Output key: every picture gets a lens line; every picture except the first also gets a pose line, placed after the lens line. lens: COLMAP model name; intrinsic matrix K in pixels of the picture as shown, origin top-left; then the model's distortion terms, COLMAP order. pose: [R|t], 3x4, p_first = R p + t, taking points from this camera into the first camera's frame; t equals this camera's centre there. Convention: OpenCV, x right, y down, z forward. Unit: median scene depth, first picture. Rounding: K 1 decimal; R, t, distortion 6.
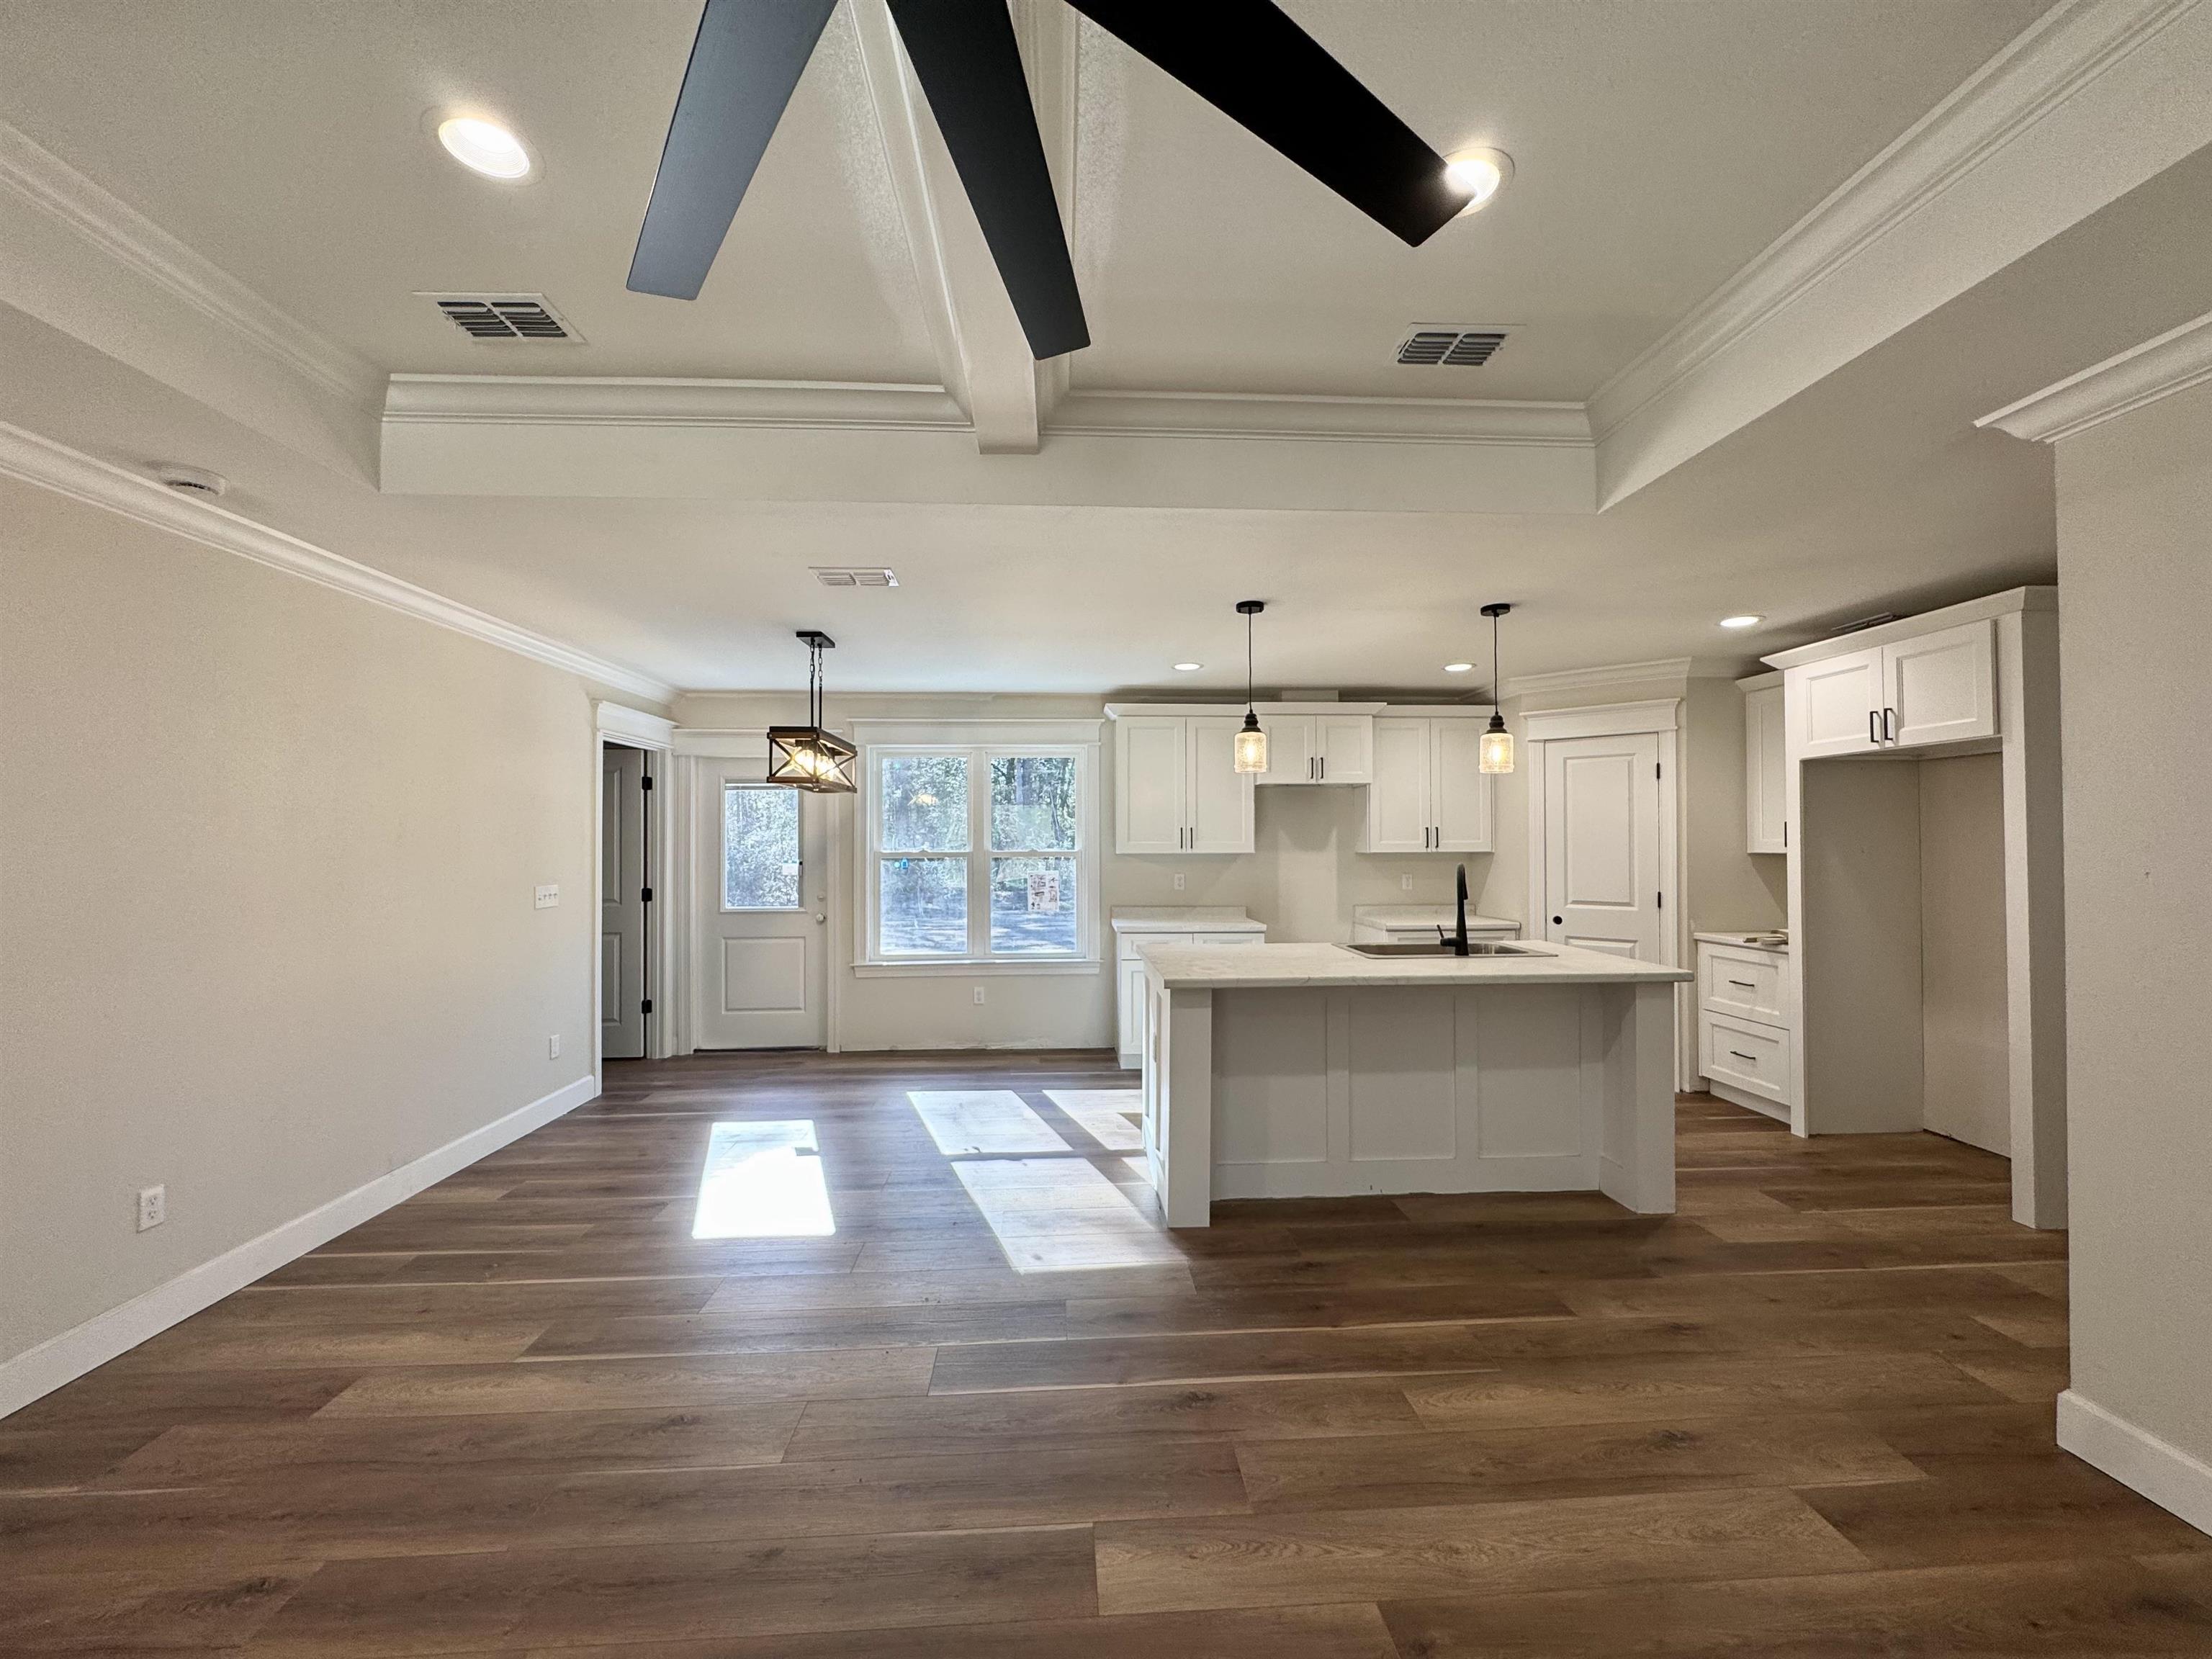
lens RADIAL K [[879.9, 0, 1104.5], [0, 879.9, 833.9], [0, 0, 1]] dist [-0.002833, -0.000133]
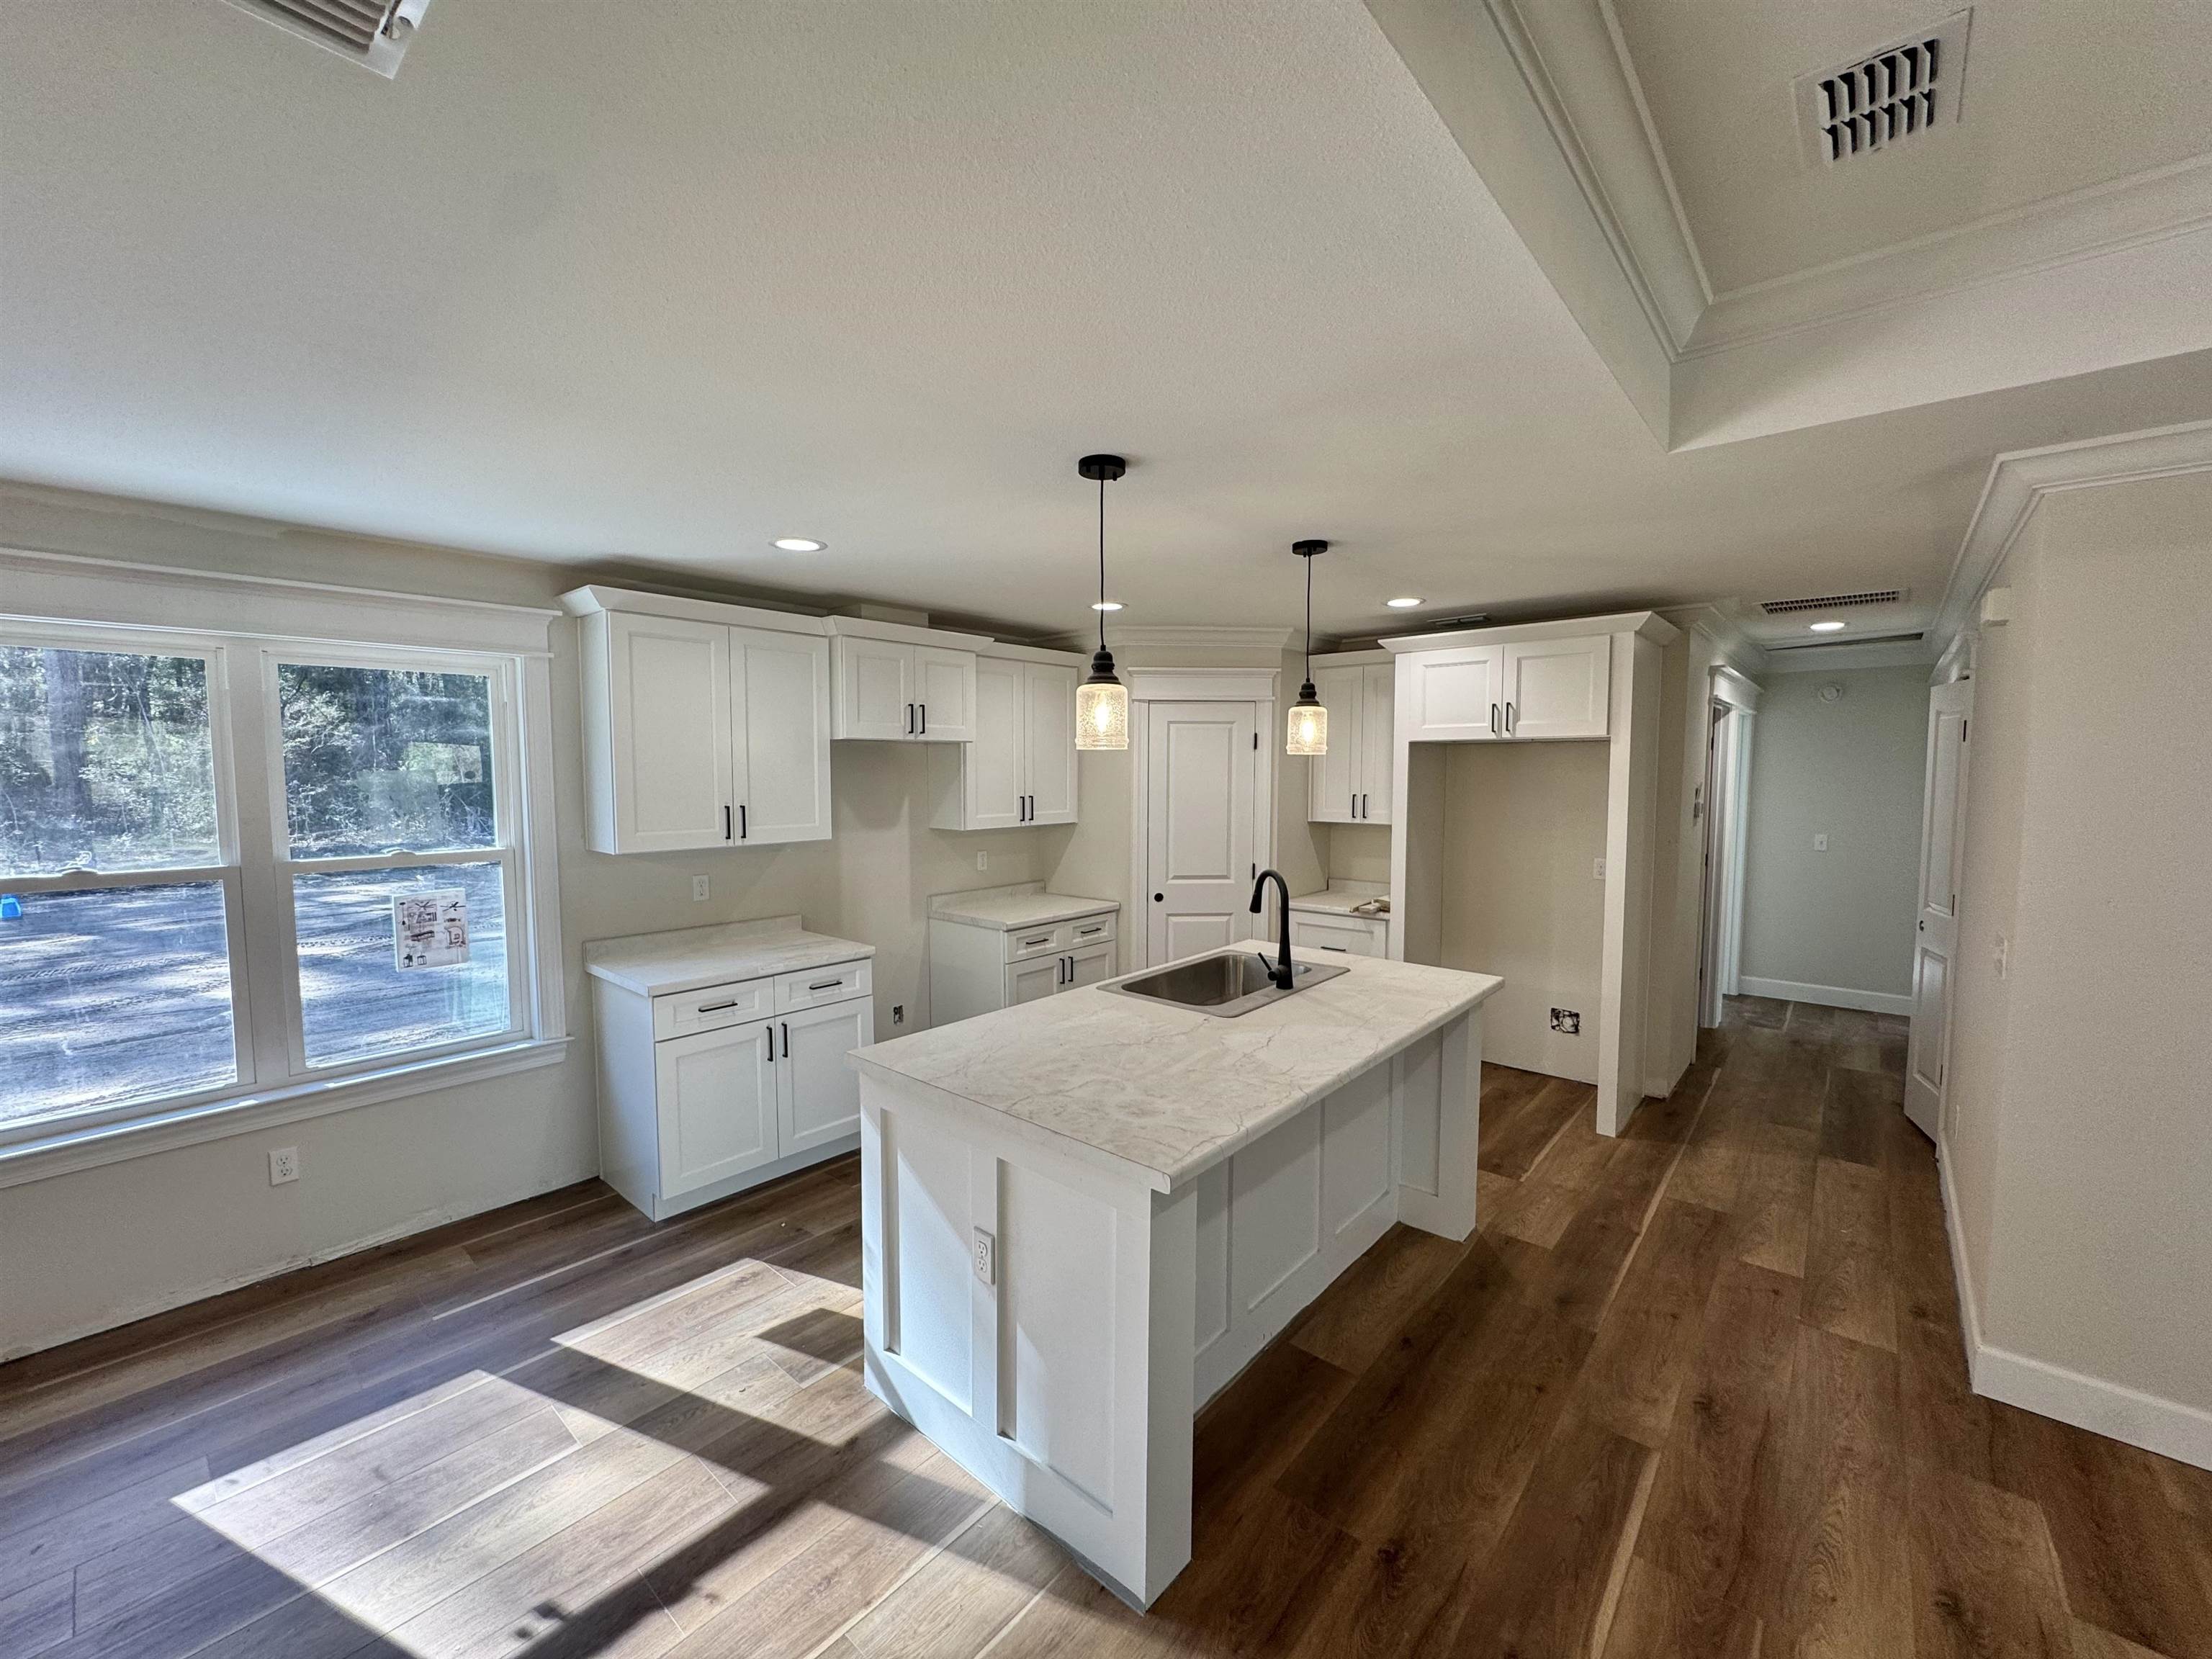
lens RADIAL K [[879.9, 0, 1106.3], [0, 879.9, 829.4], [0, 0, 1]] dist [-0.002833, -0.000133]
pose [[0.696796, -0.048368, 0.715637, -0.204118], [-0.008847, 0.997068, 0.076004, -0.048049], [-0.717215, -0.059291, 0.694325, 0.444922]]
